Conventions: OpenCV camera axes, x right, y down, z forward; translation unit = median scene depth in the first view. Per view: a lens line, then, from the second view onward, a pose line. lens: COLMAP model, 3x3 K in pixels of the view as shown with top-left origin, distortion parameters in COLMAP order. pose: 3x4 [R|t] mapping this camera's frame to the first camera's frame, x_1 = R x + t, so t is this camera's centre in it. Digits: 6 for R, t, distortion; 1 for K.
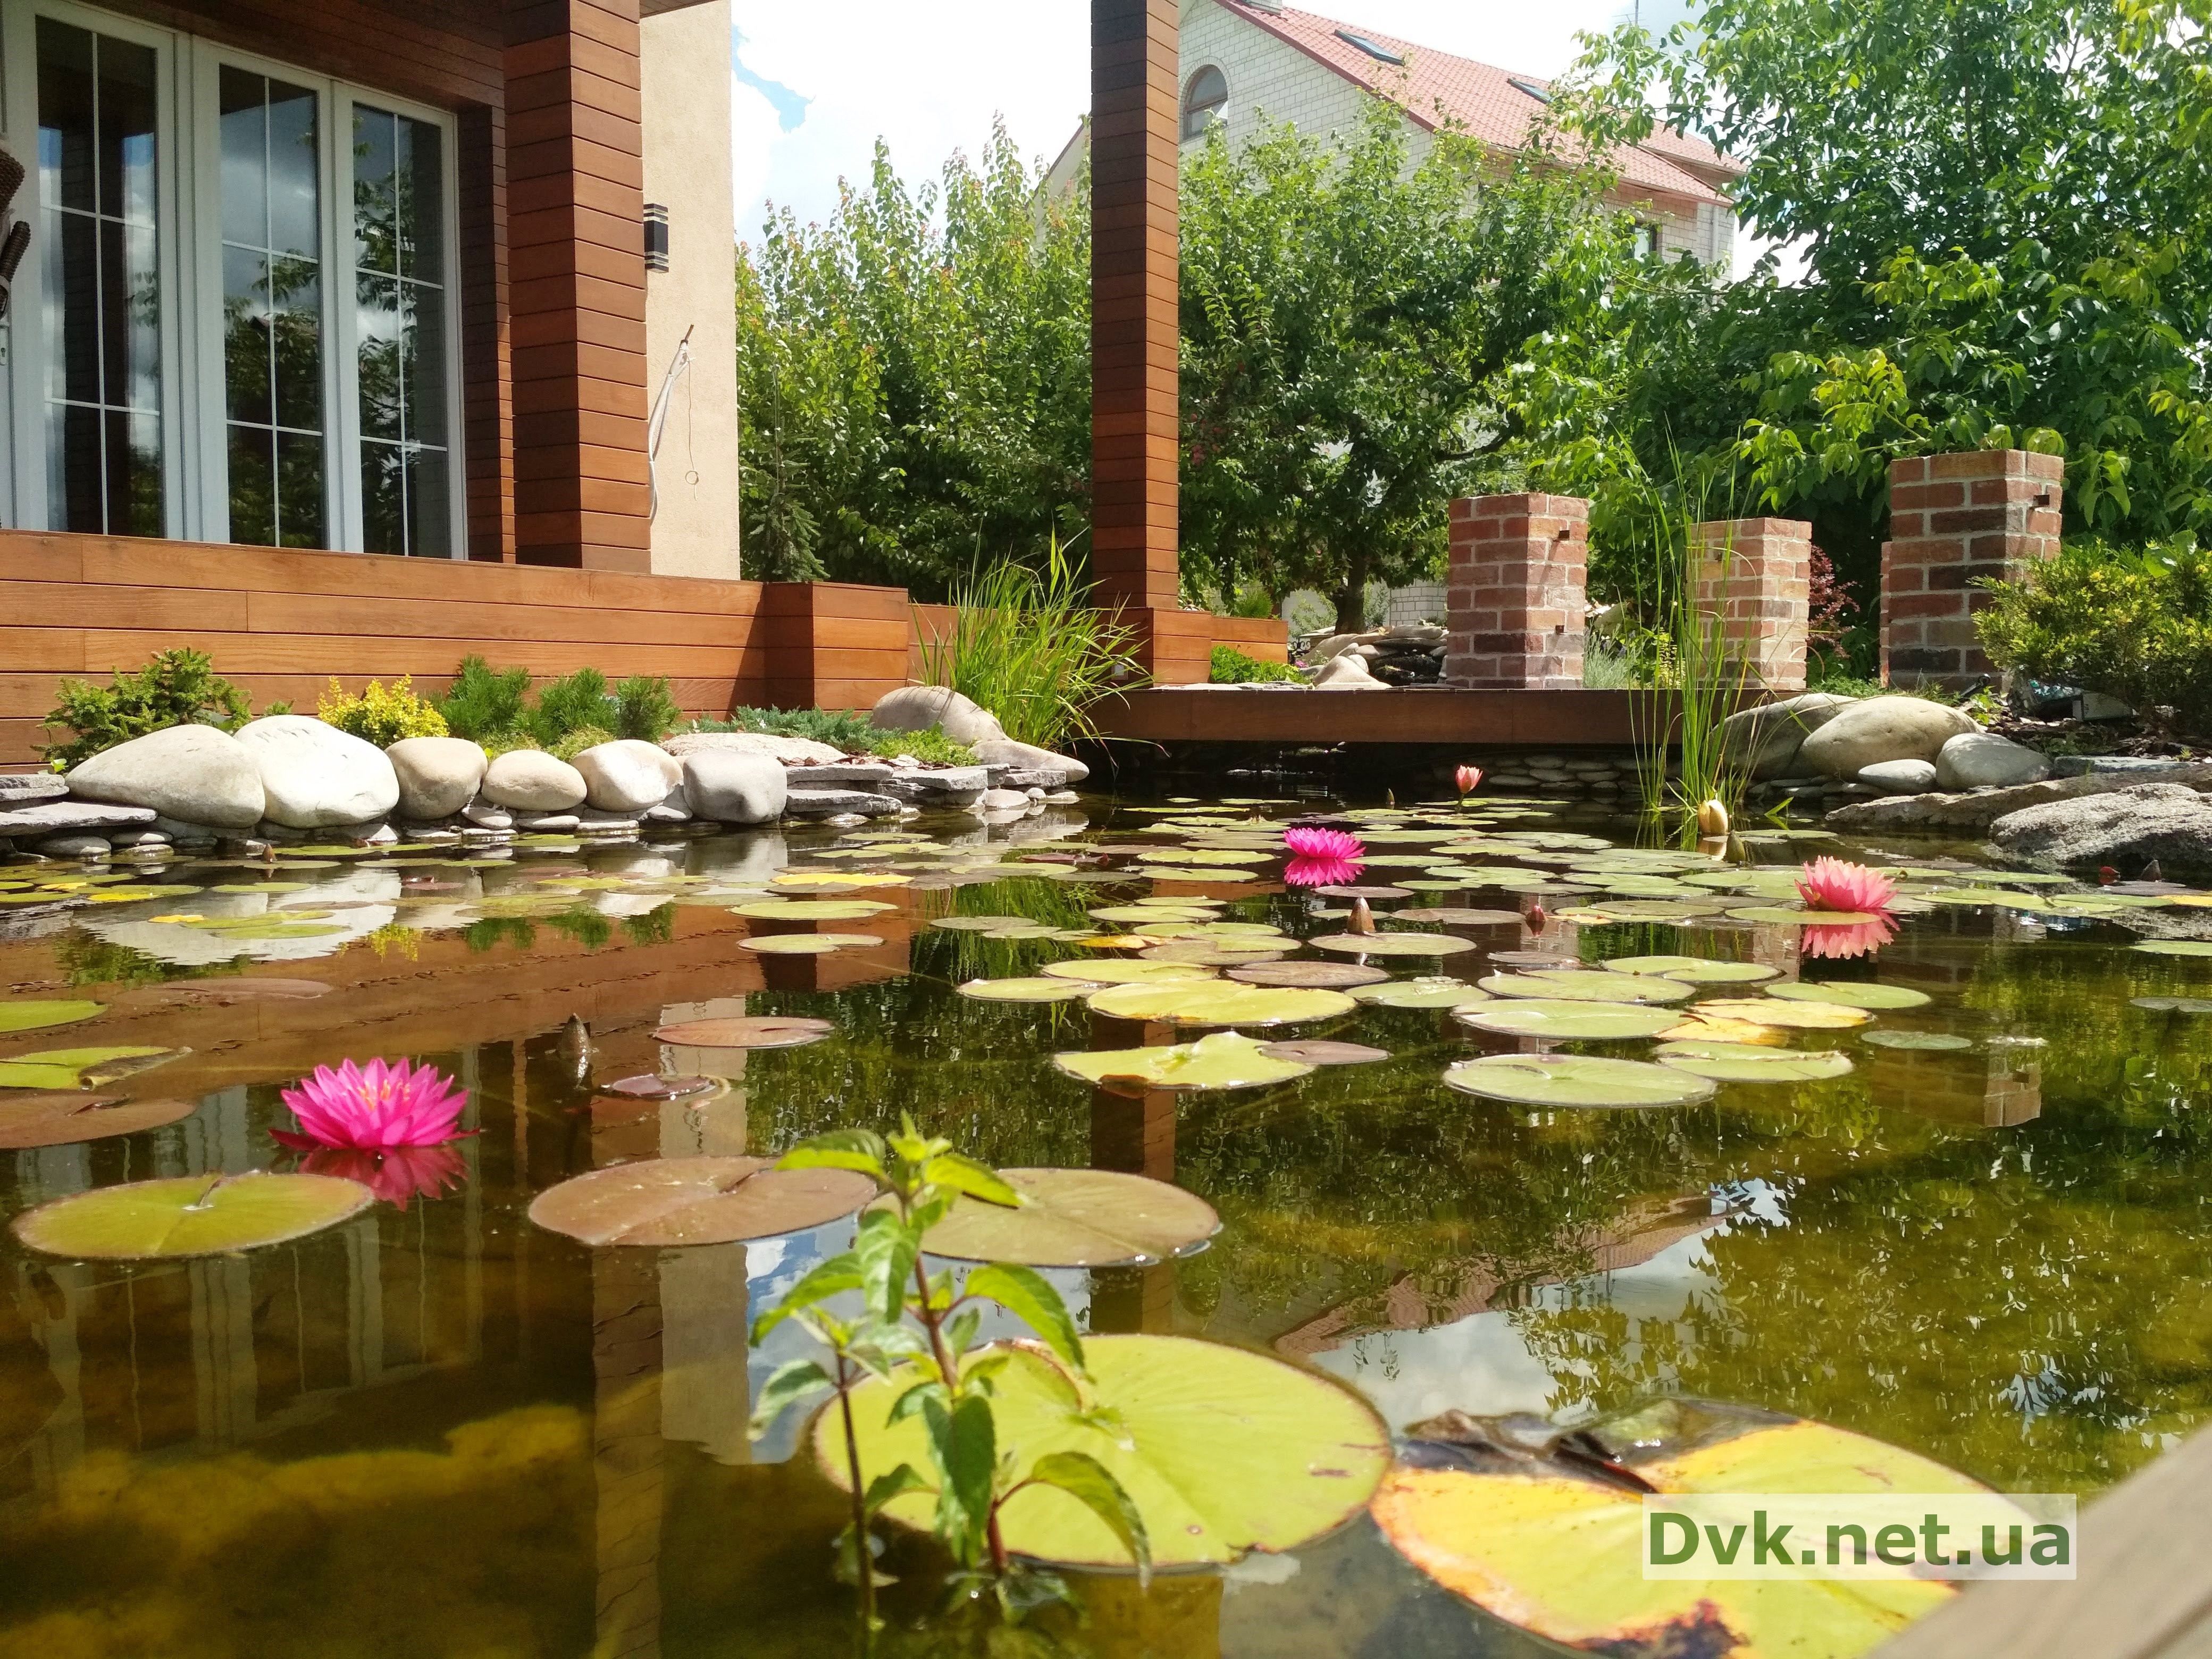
lens RADIAL K [[2058.0, 0, 1092.7], [0, 2058.0, 850.3], [0, 0, 1]] dist [0.034448, 0.000000]
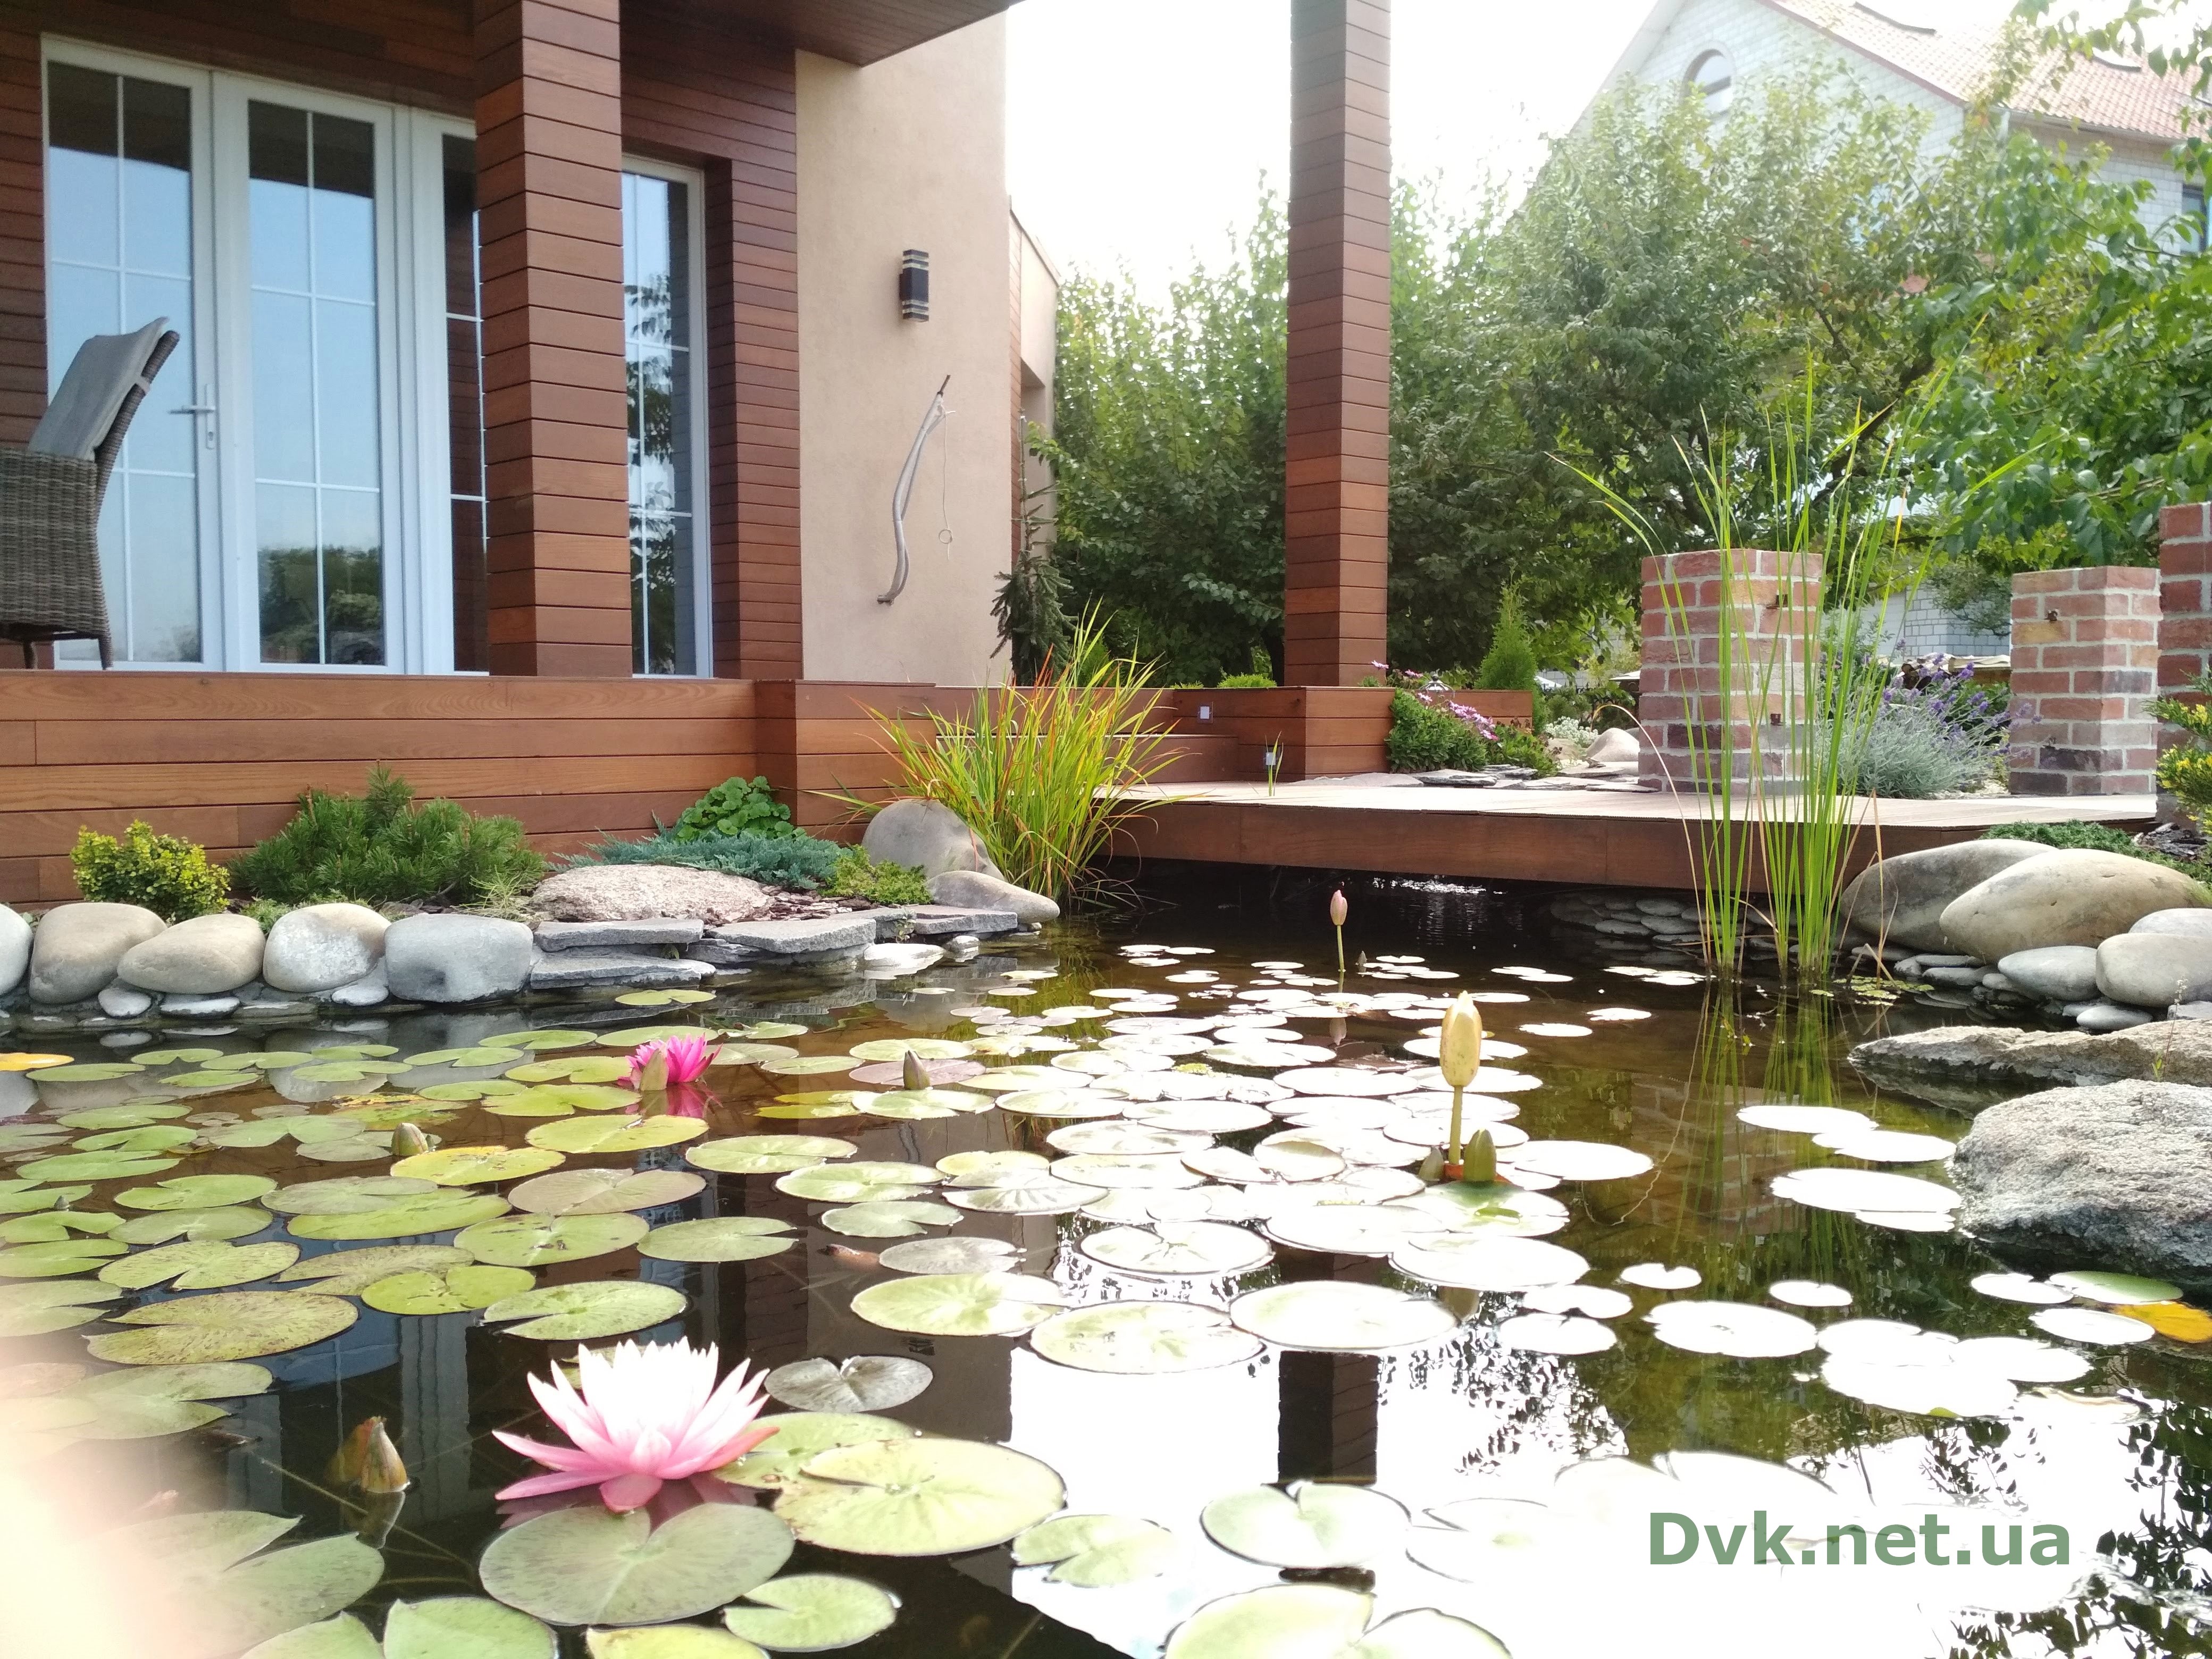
lens RADIAL K [[2058.0, 0, 1083.1], [0, 2058.0, 834.8], [0, 0, 1]] dist [0.034448, 0.000000]
pose [[0.962745, 0.014393, -0.270029, 0.186134], [-0.018827, 0.999727, -0.013839, -0.046831], [0.269756, 0.018407, 0.962753, 0.165407]]
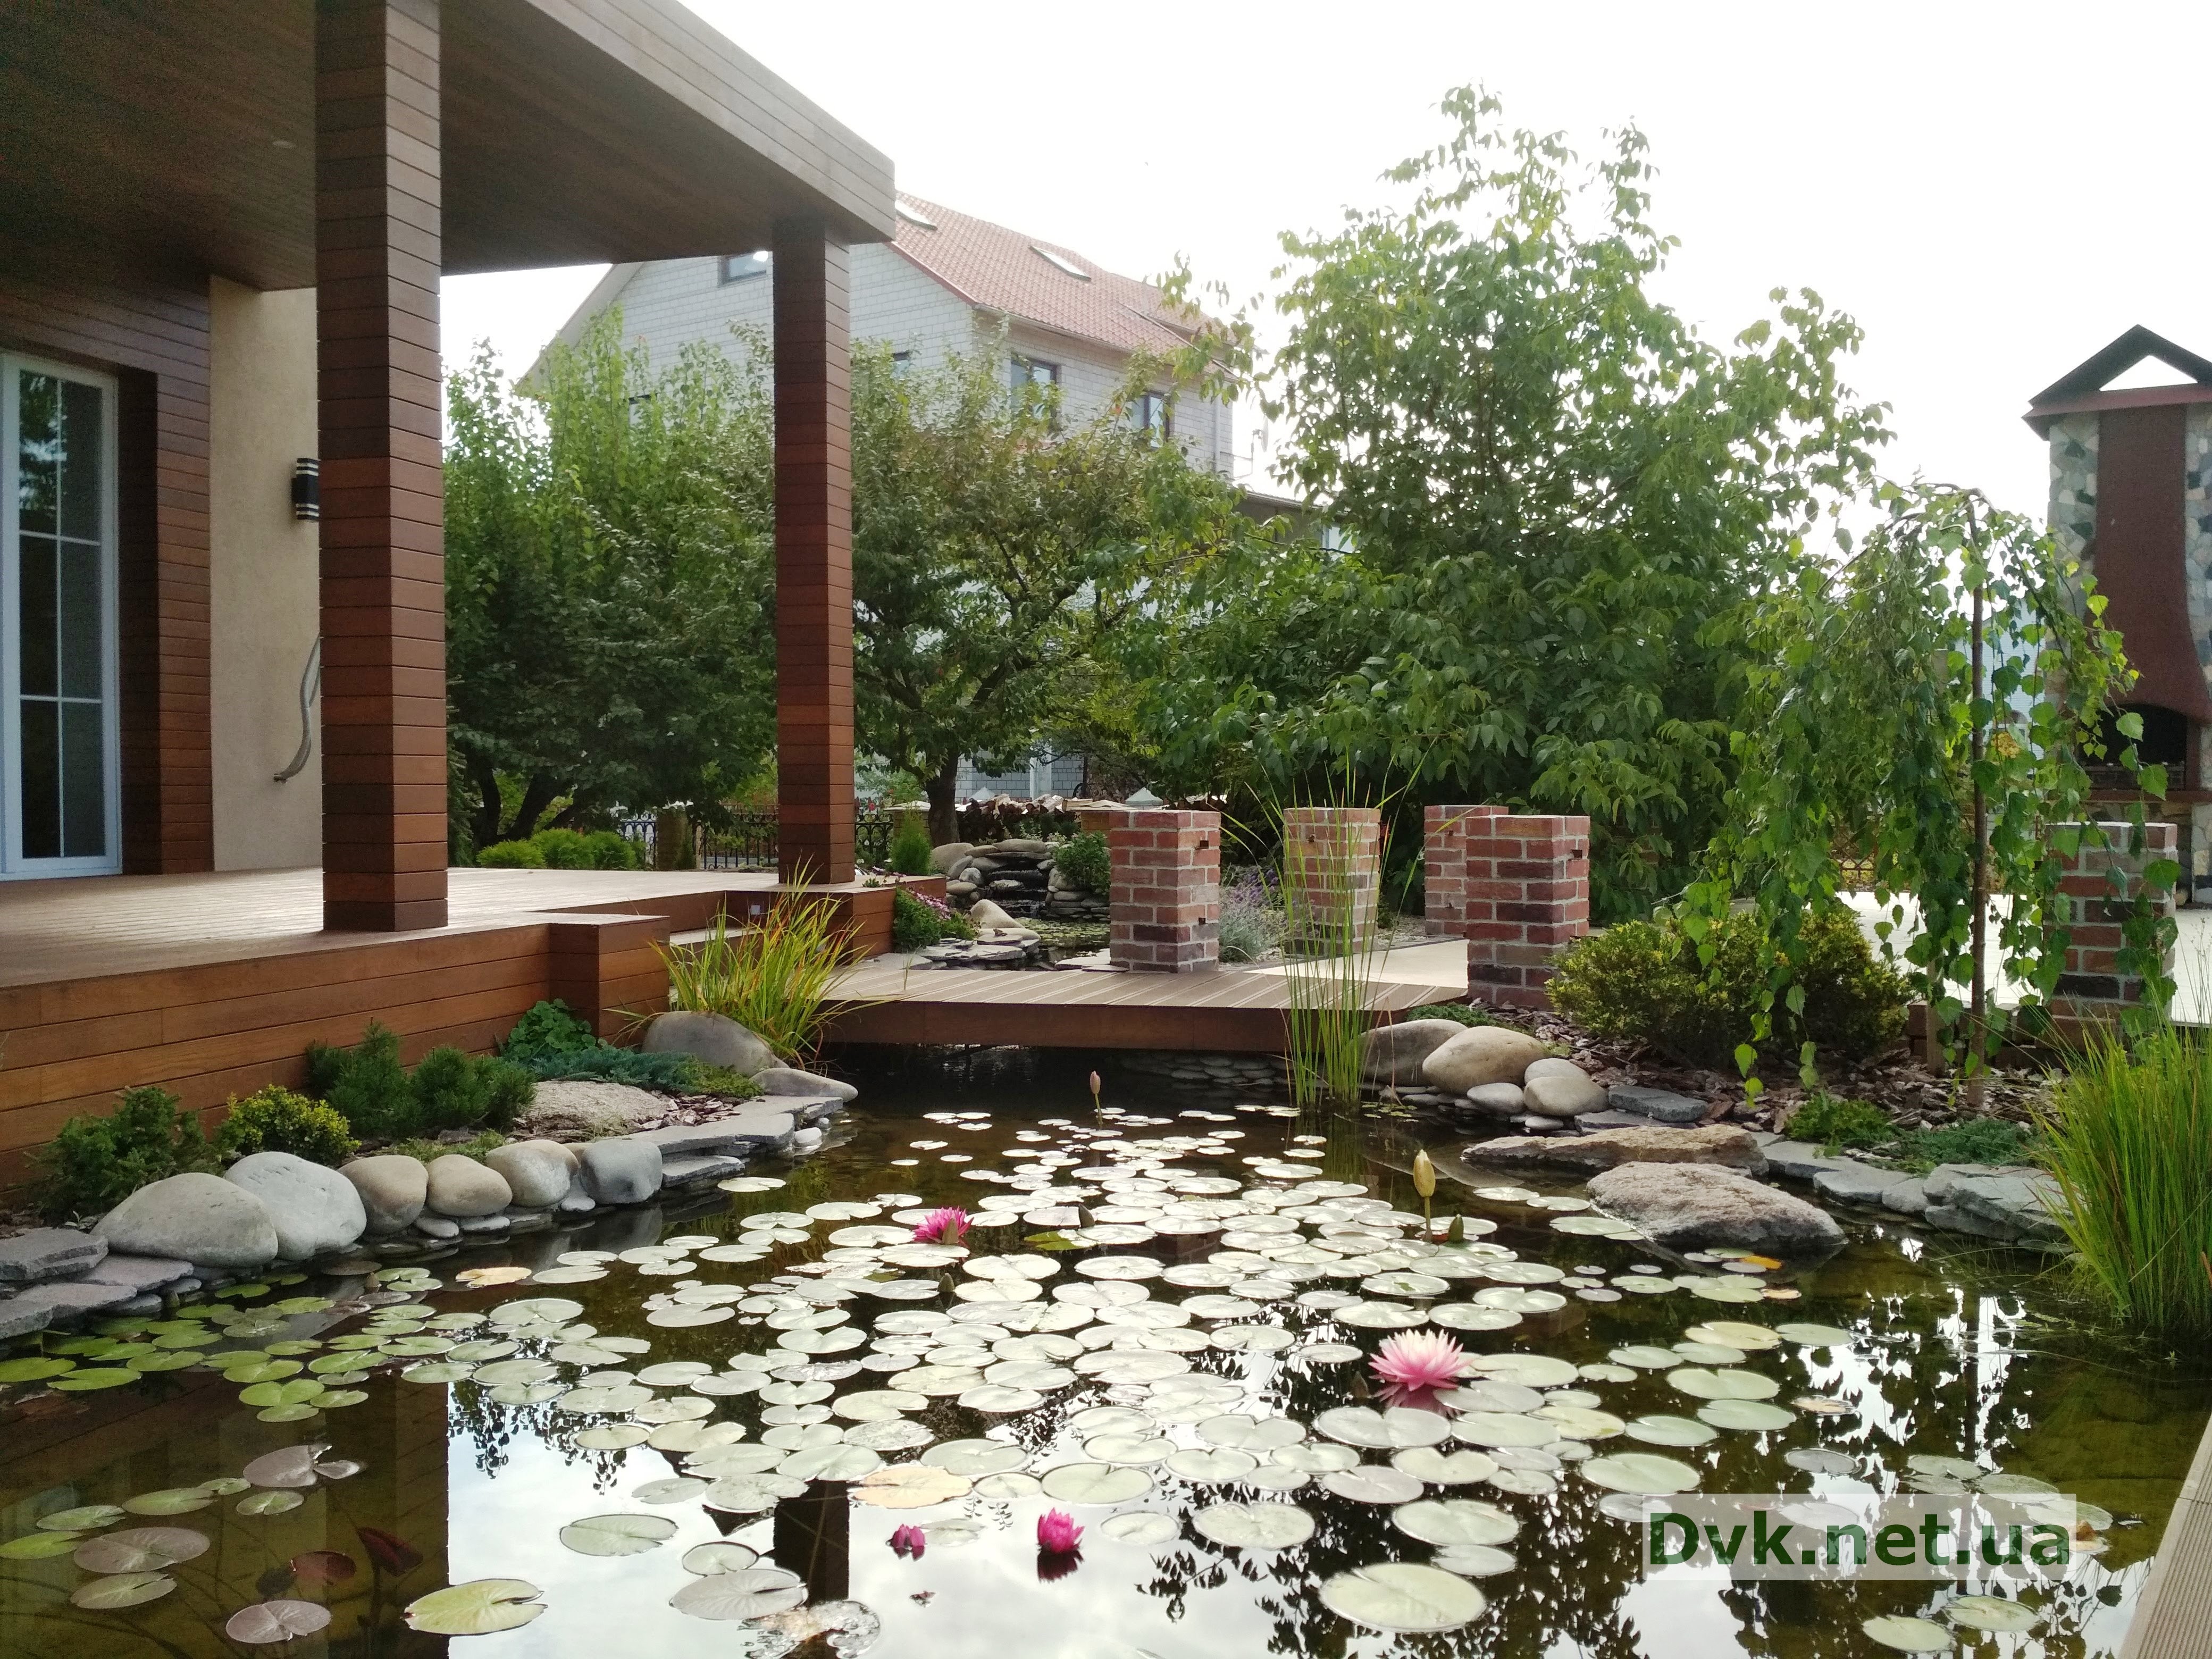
lens RADIAL K [[2058.0, 0, 1129.2], [0, 2058.0, 819.3], [0, 0, 1]] dist [0.034448, 0.000000]
pose [[0.966471, -0.005055, 0.256725, -0.124782], [0.018486, 0.998582, -0.049930, -0.107705], [-0.256109, 0.053001, 0.965194, -0.156733]]
